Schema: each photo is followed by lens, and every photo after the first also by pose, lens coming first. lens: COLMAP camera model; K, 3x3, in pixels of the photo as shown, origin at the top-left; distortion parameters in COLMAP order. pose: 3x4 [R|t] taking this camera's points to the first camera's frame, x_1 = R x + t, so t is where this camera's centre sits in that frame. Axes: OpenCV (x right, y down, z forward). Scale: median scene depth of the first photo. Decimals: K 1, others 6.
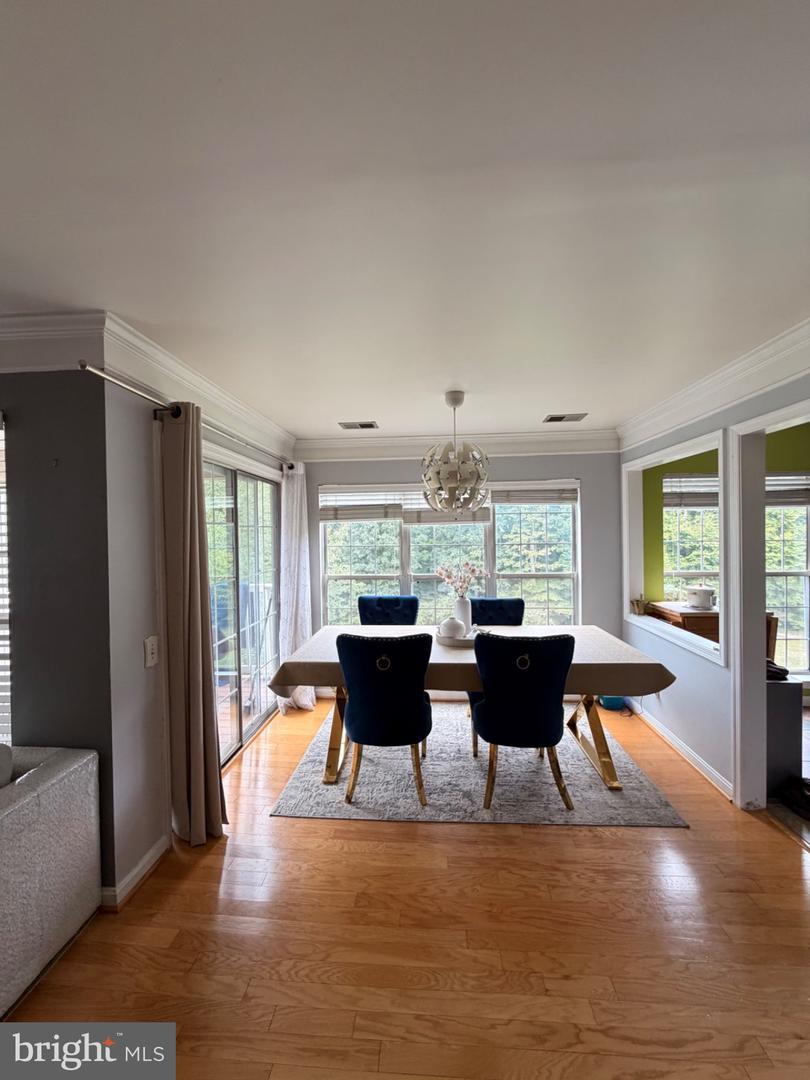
lens RADIAL K [[425.8, 0, 404.9], [0, 425.8, 533.5], [0, 0, 1]] dist [0.000288, 0.000220]
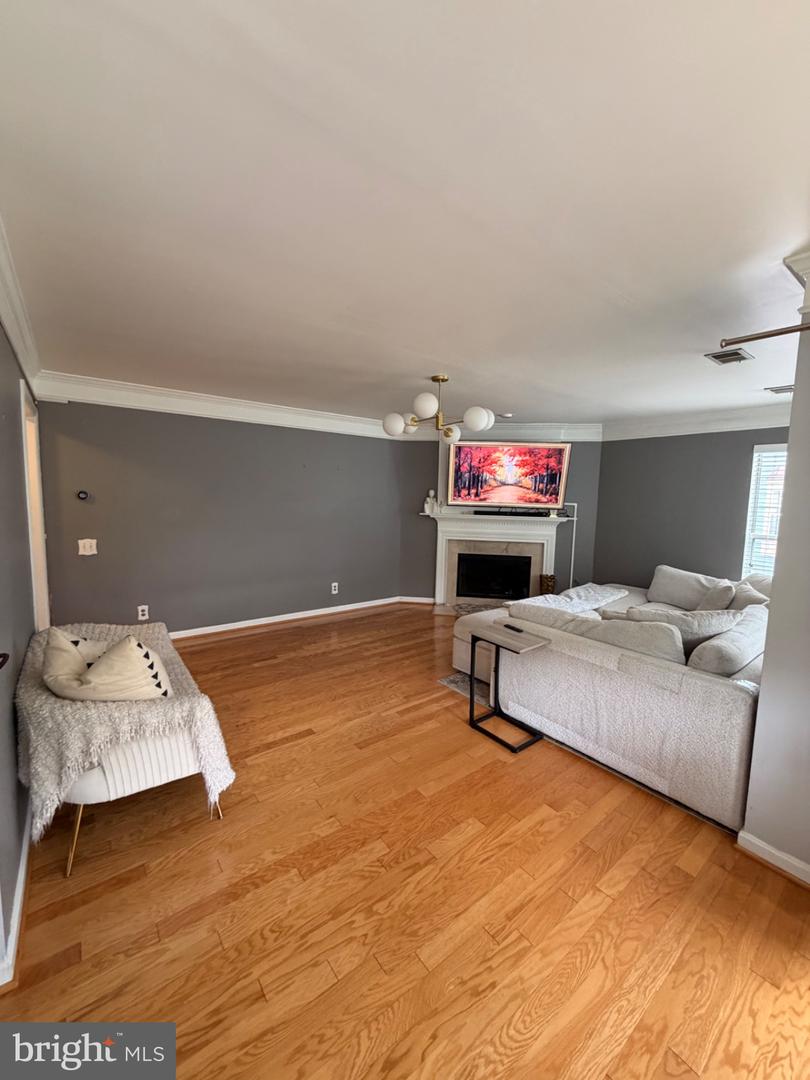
lens RADIAL K [[431.3, 0, 403.6], [0, 431.3, 534.4], [0, 0, 1]] dist [-0.001689, 0.000906]
pose [[-0.739807, 0.061633, -0.669990, 0.281303], [-0.018868, 0.993503, 0.112227, 0.003368], [0.672554, 0.095667, -0.733838, 0.538068]]
